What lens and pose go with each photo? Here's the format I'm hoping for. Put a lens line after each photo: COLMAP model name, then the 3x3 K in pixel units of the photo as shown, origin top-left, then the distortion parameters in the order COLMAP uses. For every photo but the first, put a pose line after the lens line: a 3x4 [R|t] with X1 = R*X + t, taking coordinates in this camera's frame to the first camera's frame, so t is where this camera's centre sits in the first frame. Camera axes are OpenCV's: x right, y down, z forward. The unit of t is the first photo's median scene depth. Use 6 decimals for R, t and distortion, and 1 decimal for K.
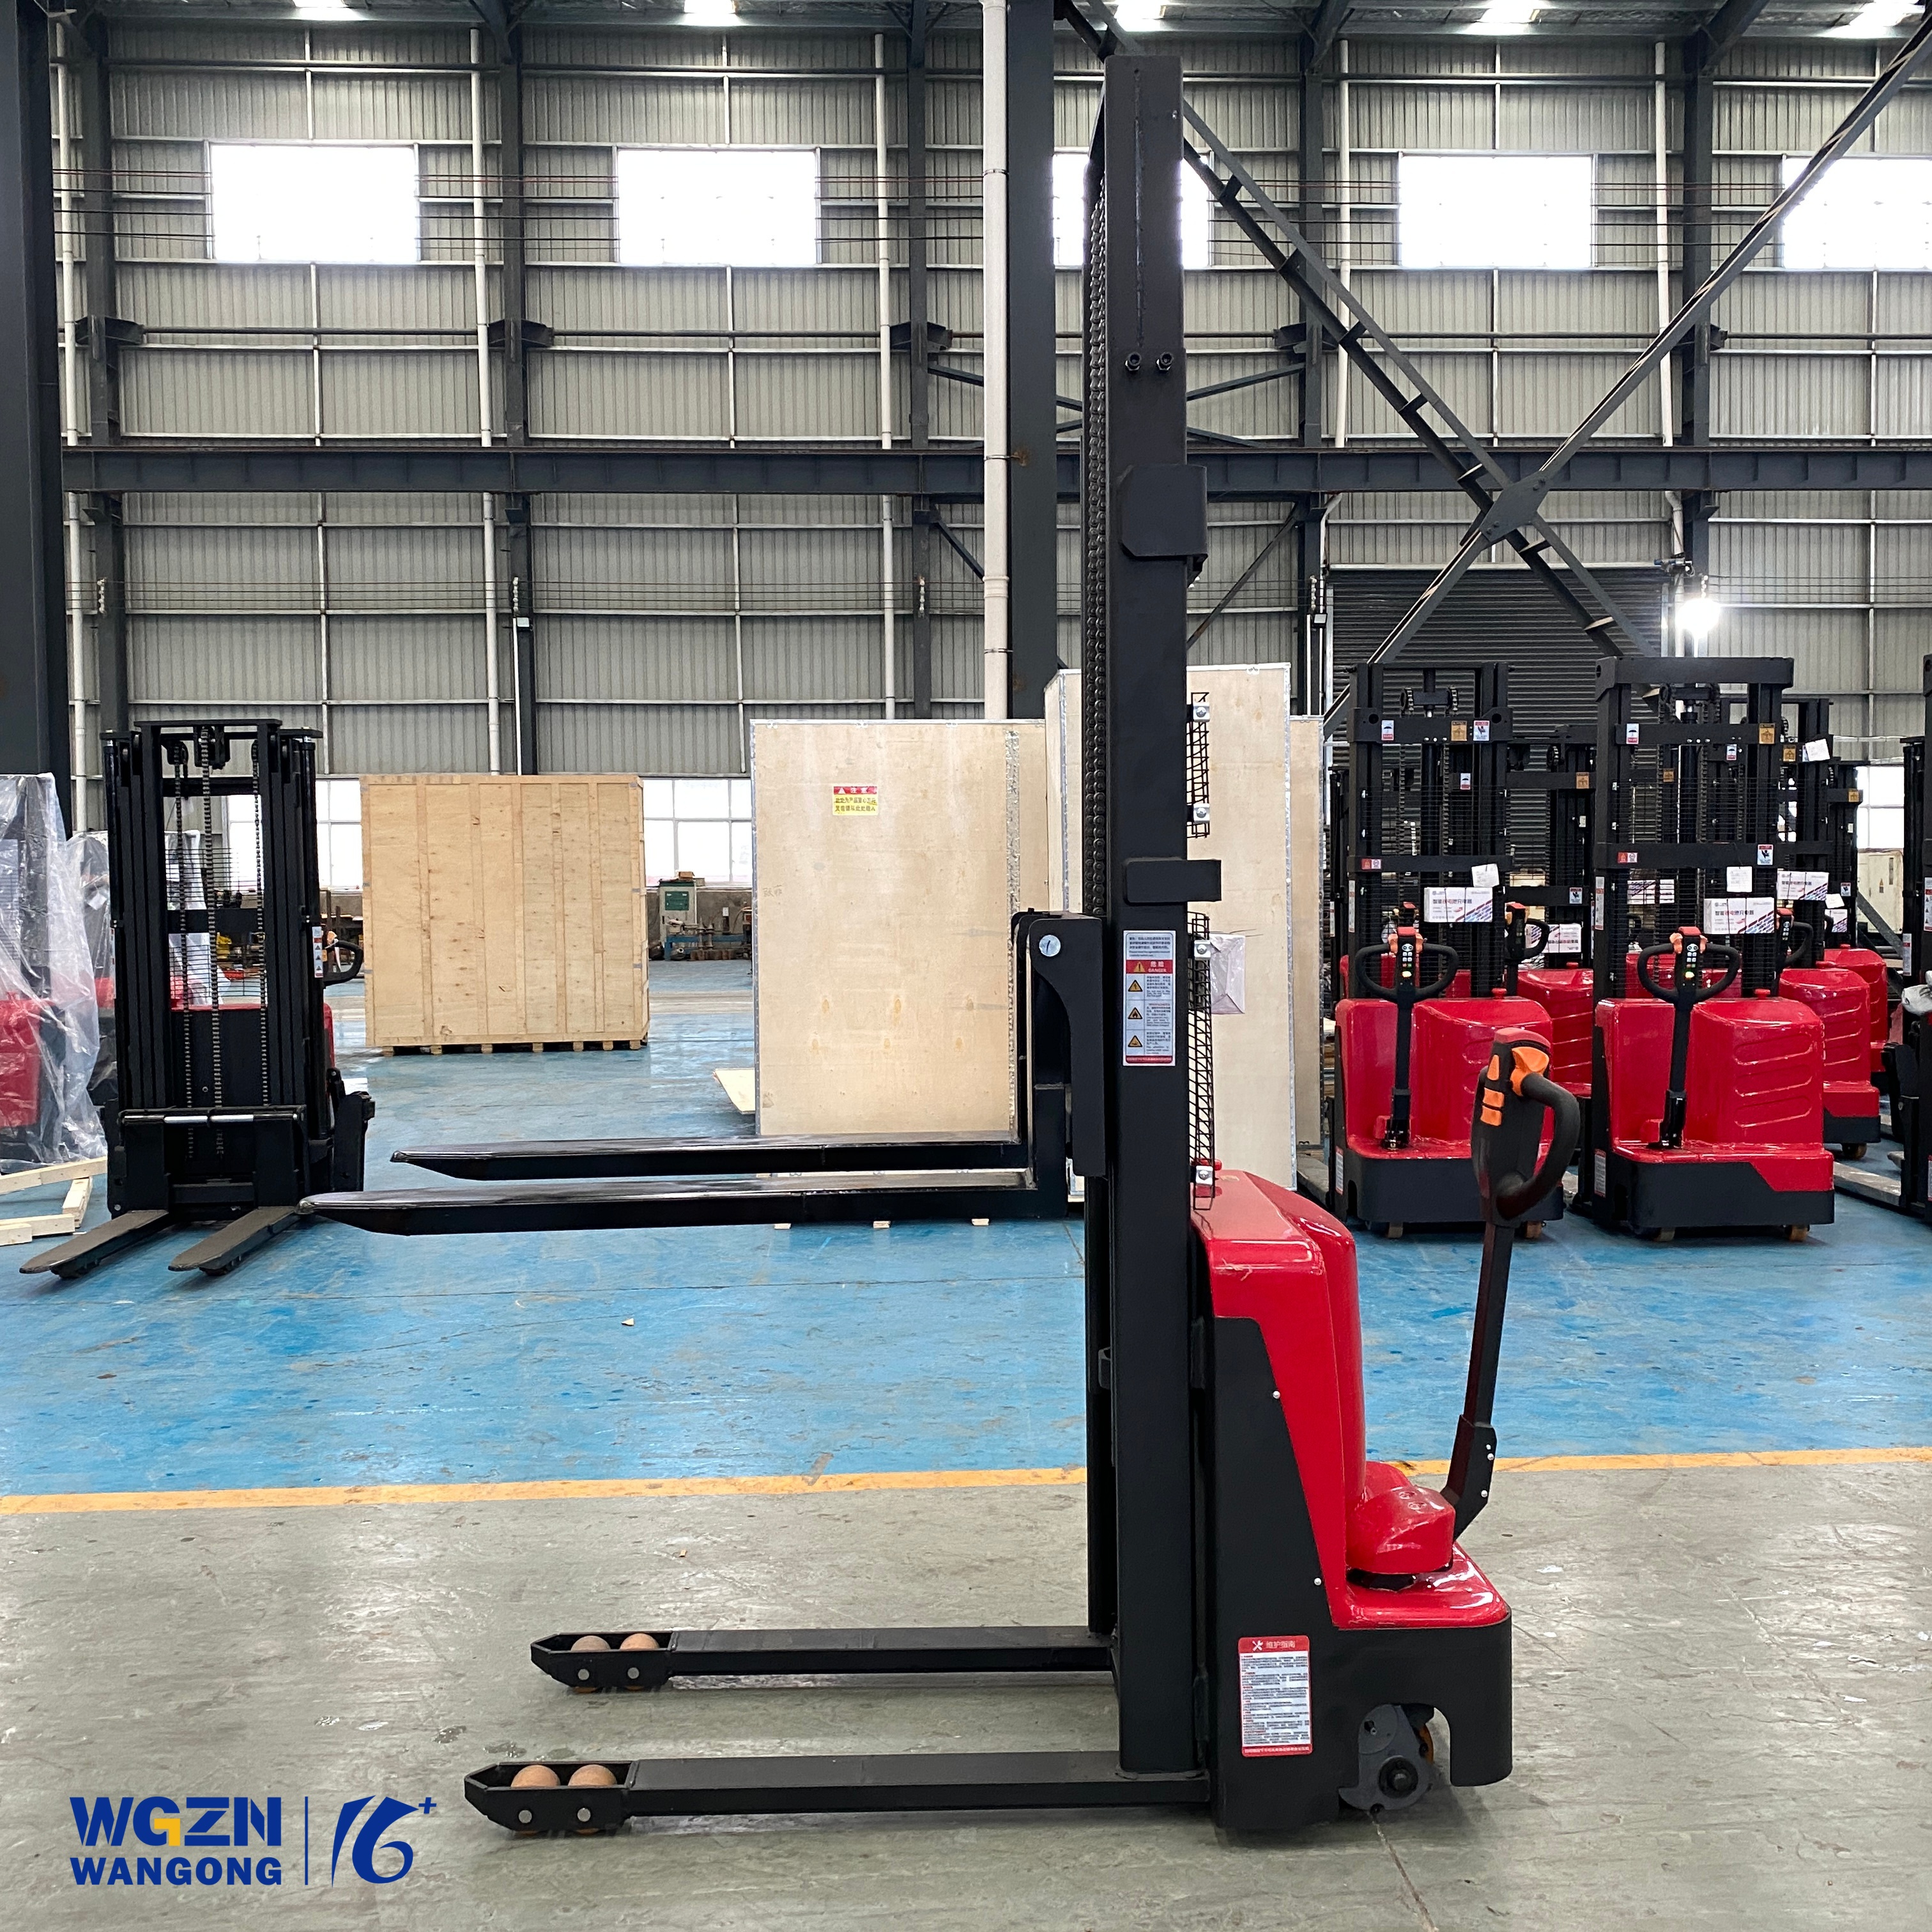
lens RADIAL K [[1824.3, 0, 914.2], [0, 1824.3, 958.0], [0, 0, 1]] dist [0.046253, -0.062380]
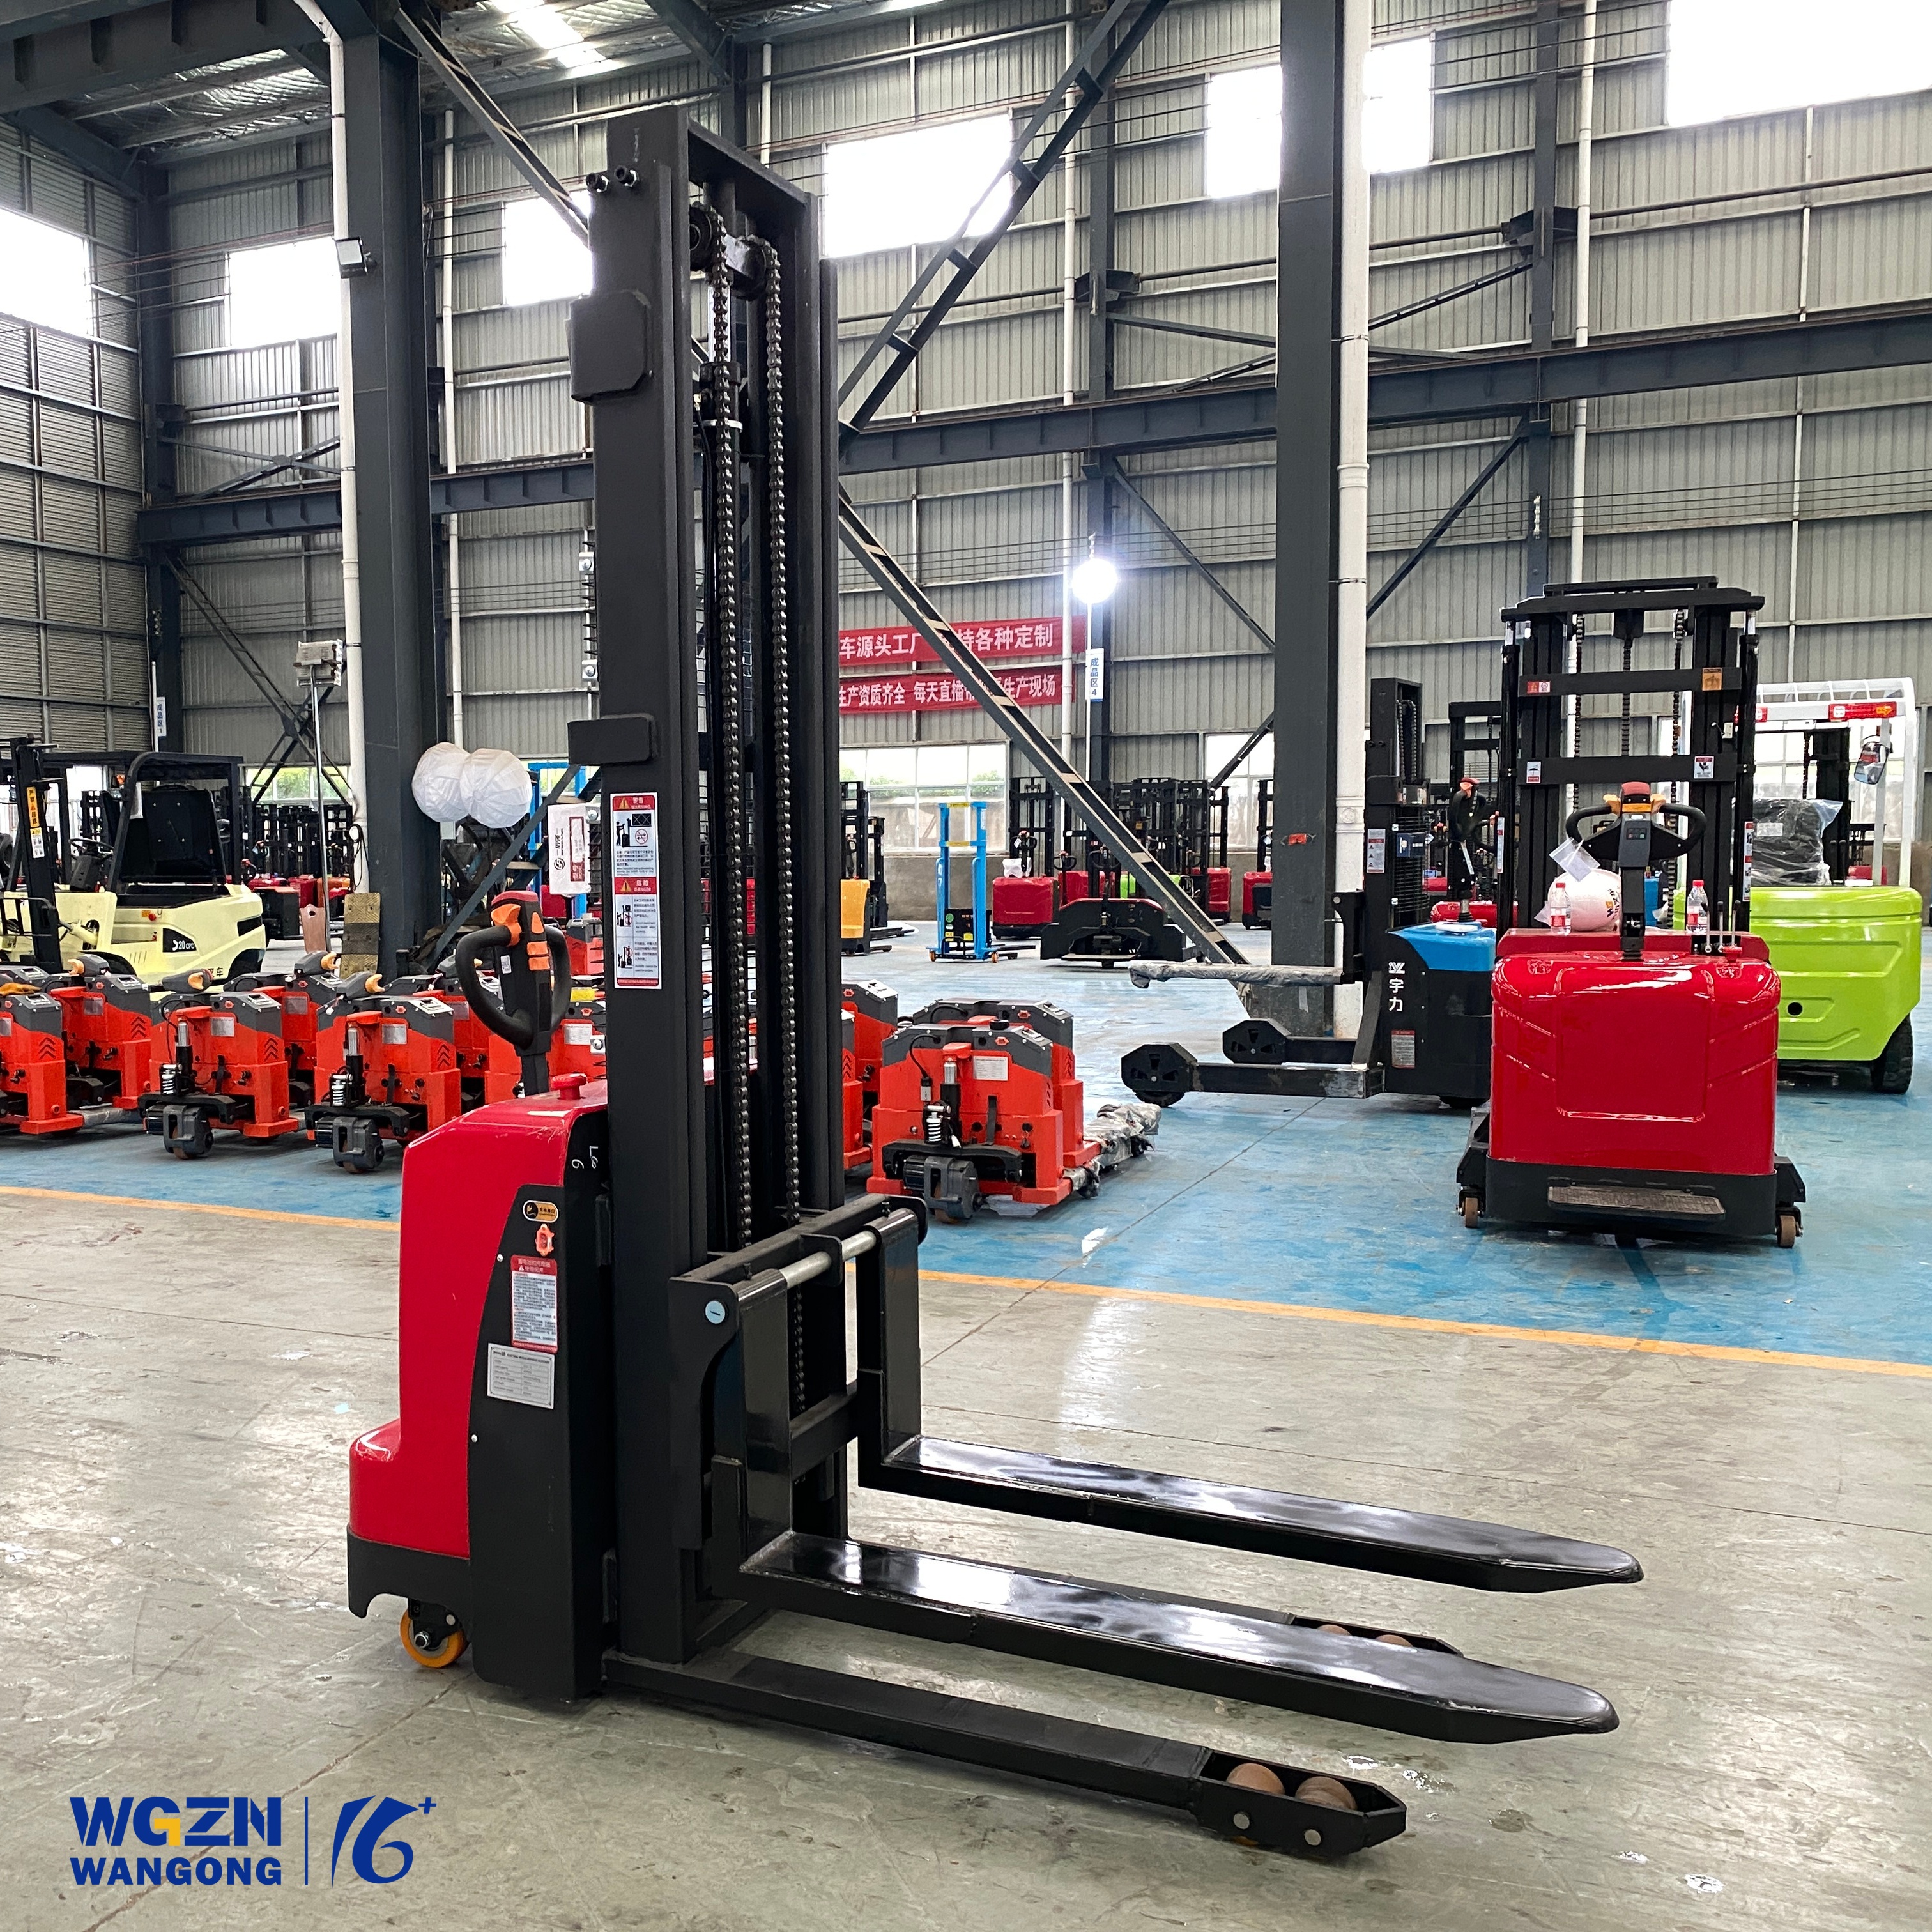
lens RADIAL K [[1997.8, 0, 966.0], [0, 1997.8, 966.0], [0, 0, 1]] dist [0.019166, -0.008341]
pose [[0.889691, 0.026671, -0.455783, 0.413324], [-0.016969, 0.999534, 0.025367, -0.004291], [0.456247, -0.014835, 0.889729, 0.016960]]
